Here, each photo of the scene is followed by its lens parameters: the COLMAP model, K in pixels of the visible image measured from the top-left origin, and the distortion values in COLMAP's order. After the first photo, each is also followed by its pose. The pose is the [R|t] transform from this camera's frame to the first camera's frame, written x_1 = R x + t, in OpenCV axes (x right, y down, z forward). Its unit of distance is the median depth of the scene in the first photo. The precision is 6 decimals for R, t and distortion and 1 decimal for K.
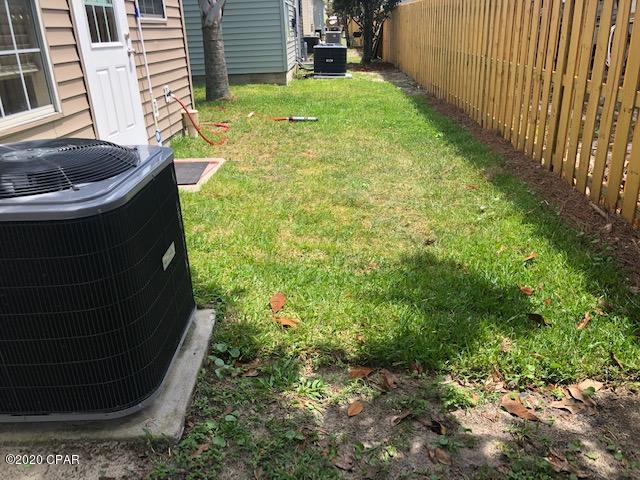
lens RADIAL K [[530.2, 0, 316.5], [0, 530.2, 246.8], [0, 0, 1]] dist [0.035170, -0.035204]
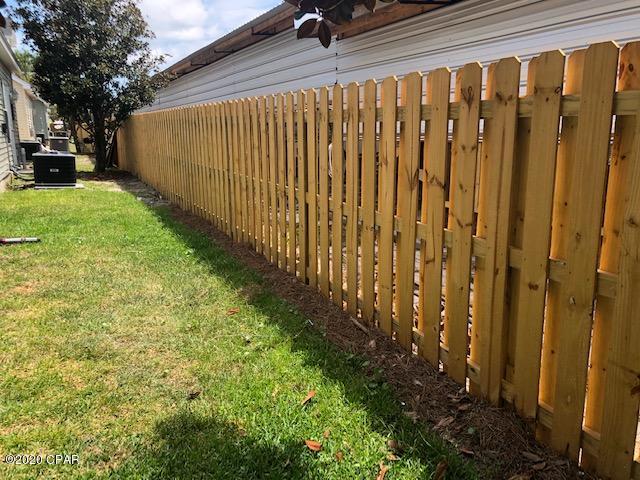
lens RADIAL K [[530.2, 0, 323.9], [0, 530.2, 238.5], [0, 0, 1]] dist [0.035170, -0.035204]
pose [[0.887650, -0.054044, 0.457336, 0.022170], [0.142886, 0.976400, -0.161947, -0.065134], [-0.437791, 0.209099, 0.874424, 0.111770]]
